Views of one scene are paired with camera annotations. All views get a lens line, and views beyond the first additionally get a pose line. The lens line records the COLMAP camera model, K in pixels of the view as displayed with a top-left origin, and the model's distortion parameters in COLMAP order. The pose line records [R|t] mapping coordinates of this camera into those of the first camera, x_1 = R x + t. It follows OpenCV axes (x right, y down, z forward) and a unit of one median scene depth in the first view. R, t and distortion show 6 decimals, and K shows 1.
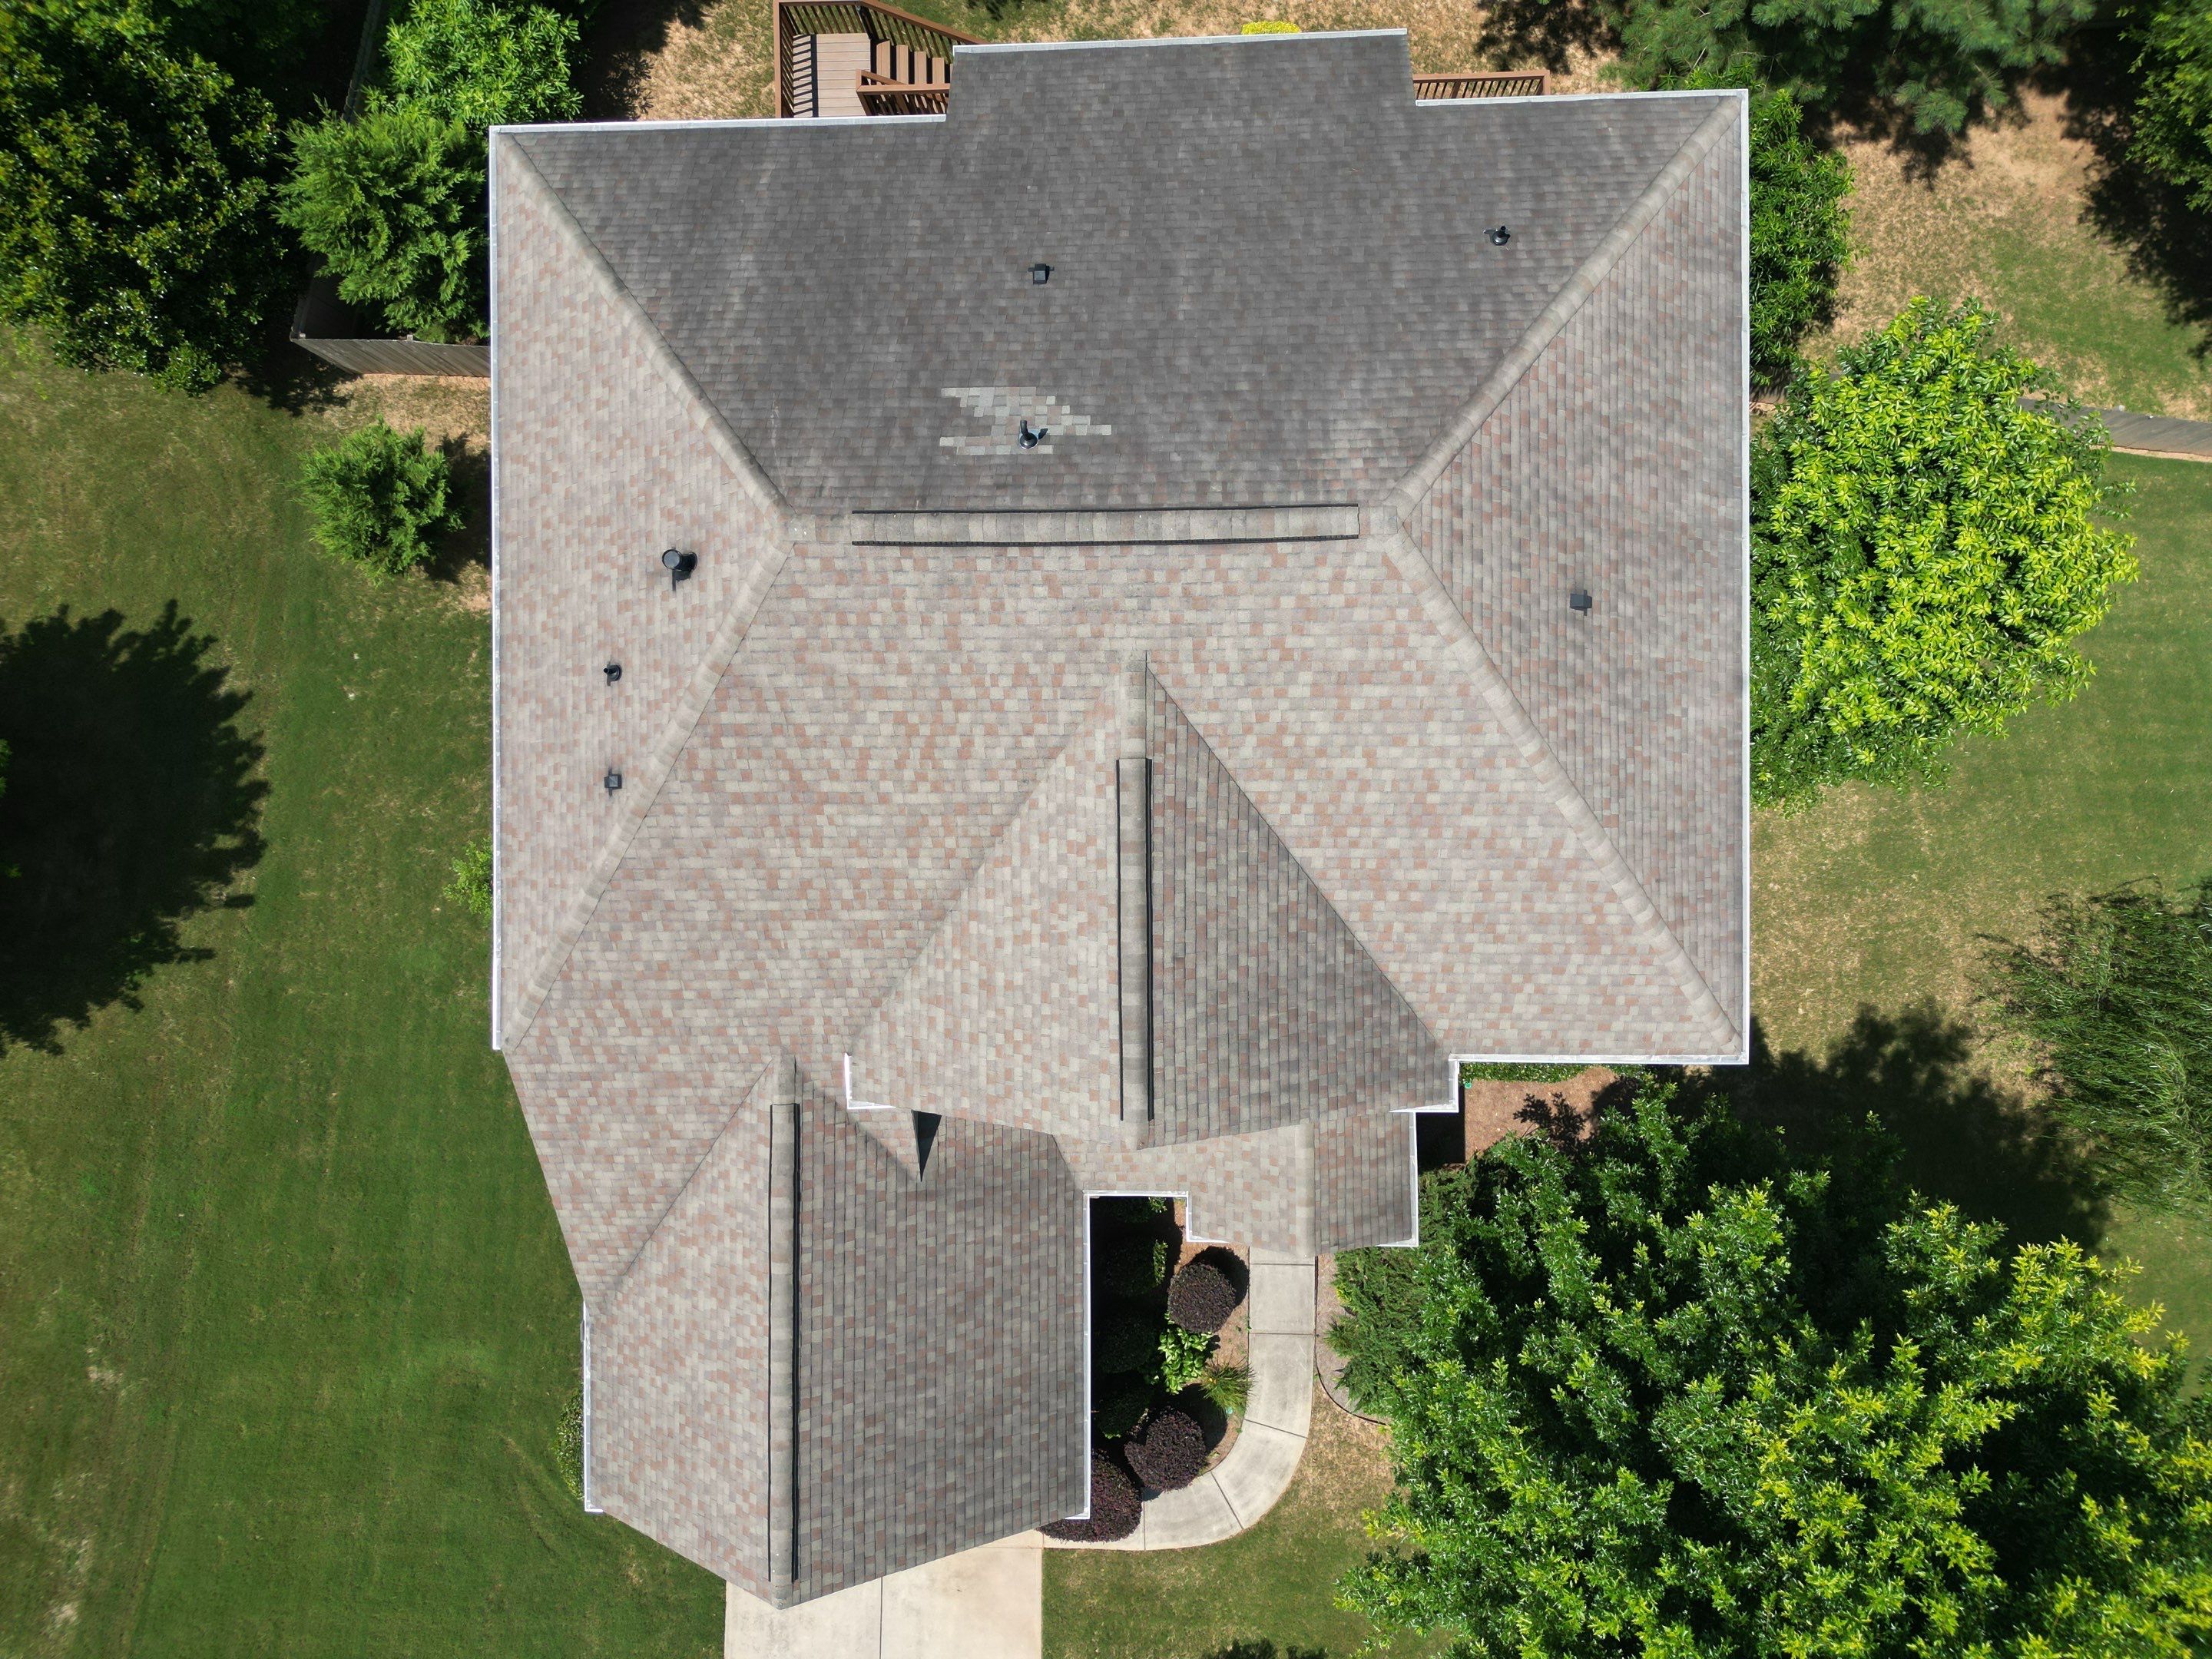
lens RADIAL K [[868.3, 0, 1112.8], [0, 868.3, 832.4], [0, 0, 1]] dist [-0.012686, -0.000103]
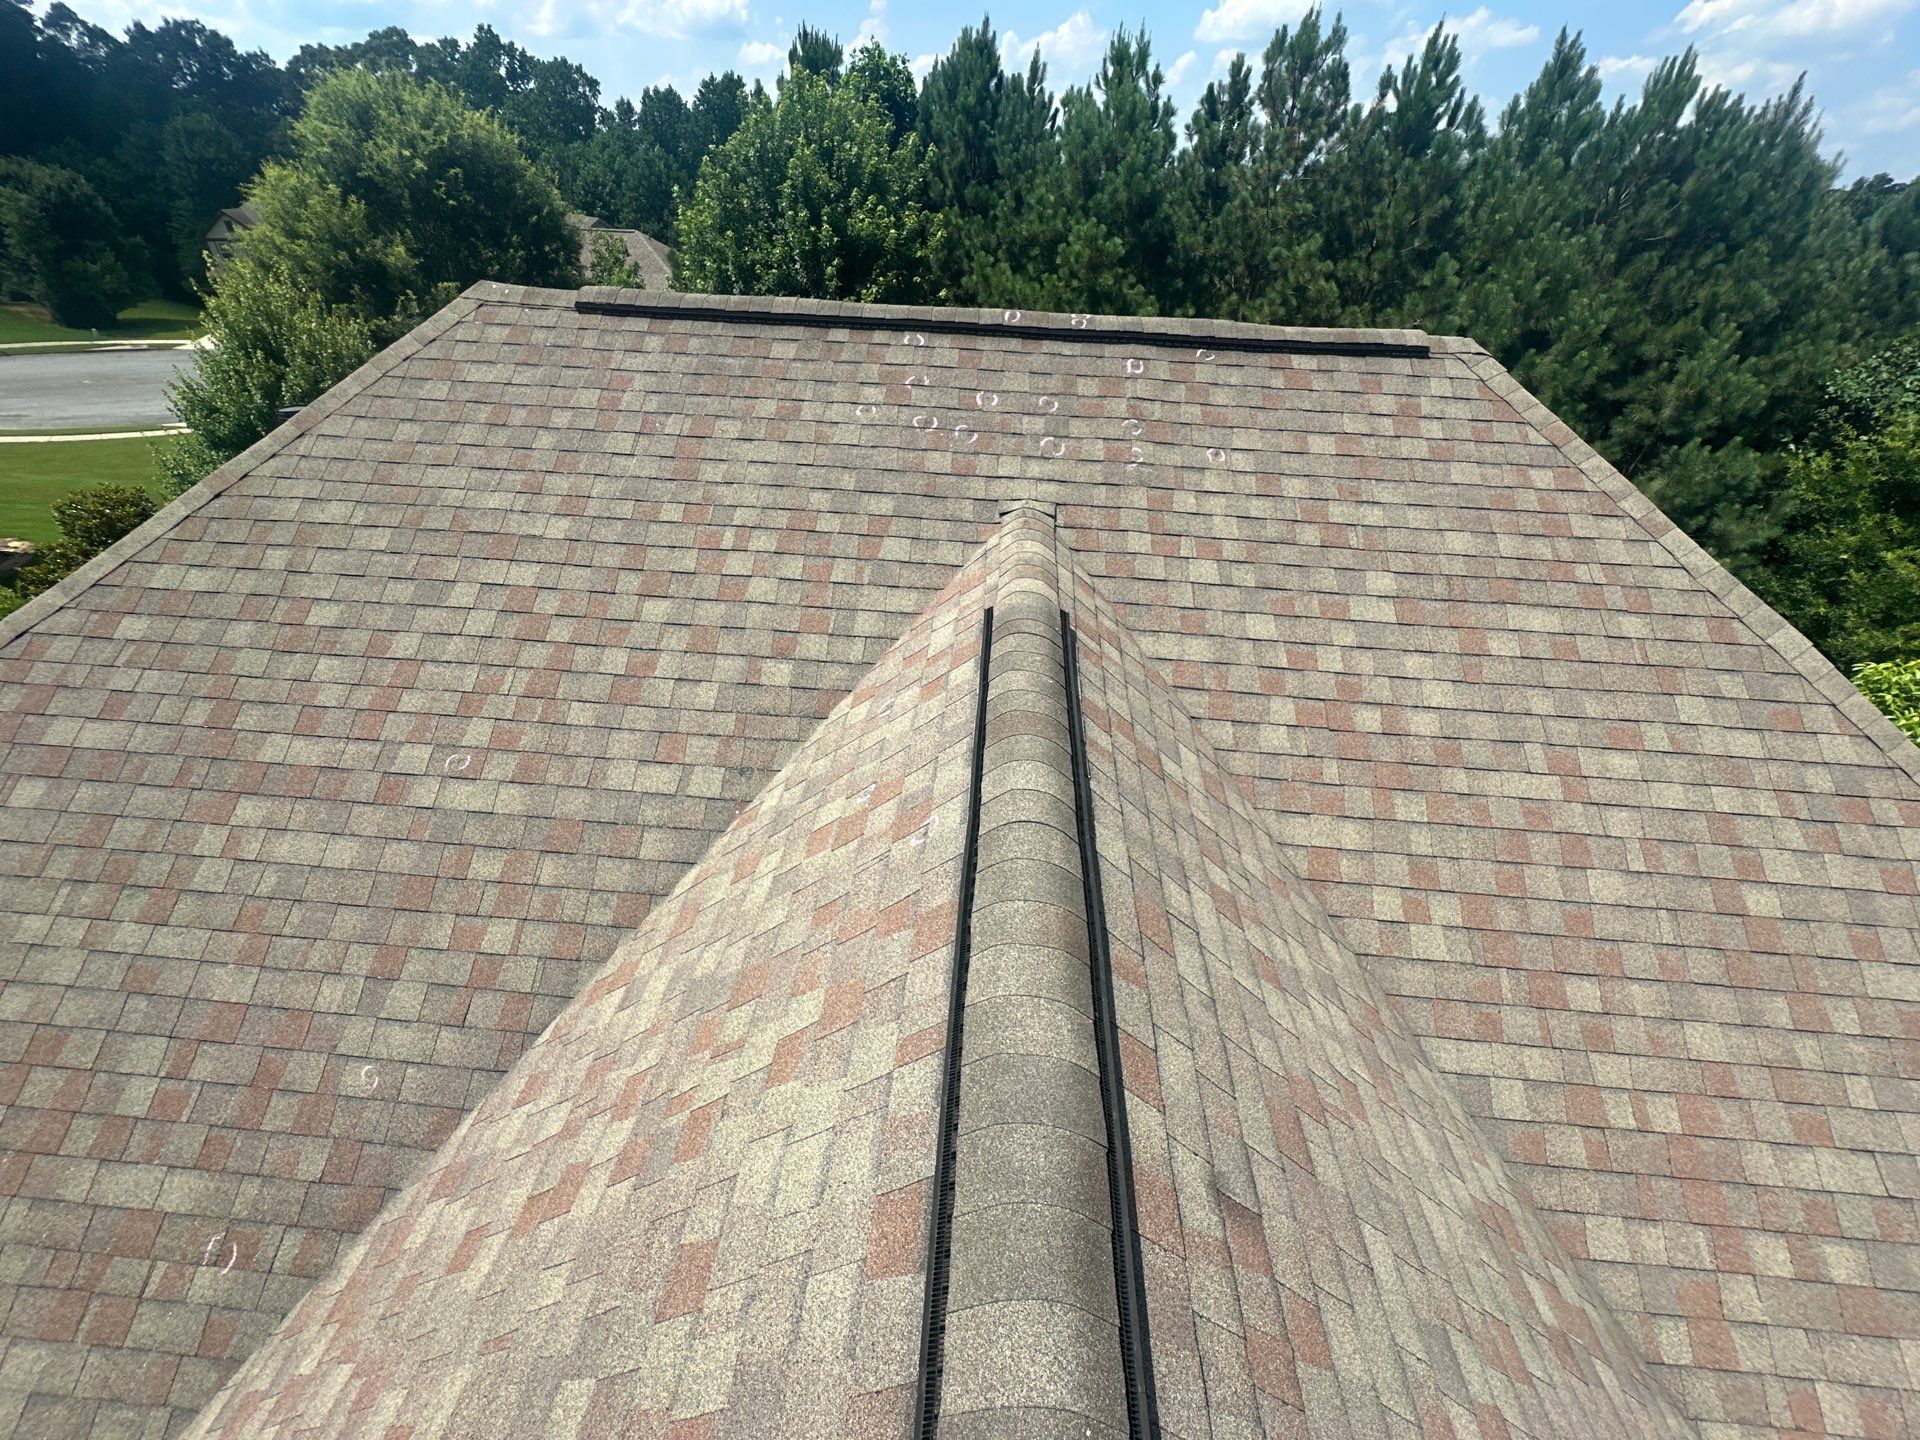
lens RADIAL K [[753.7, 0, 961.3], [0, 753.7, 717.6], [0, 0, 1]] dist [-0.012686, -0.000103]
pose [[0.992617, 0.121196, -0.004812, 0.000873], [-0.081735, 0.639059, -0.764803, 0.206020], [-0.089616, 0.759549, 0.644247, 0.795803]]
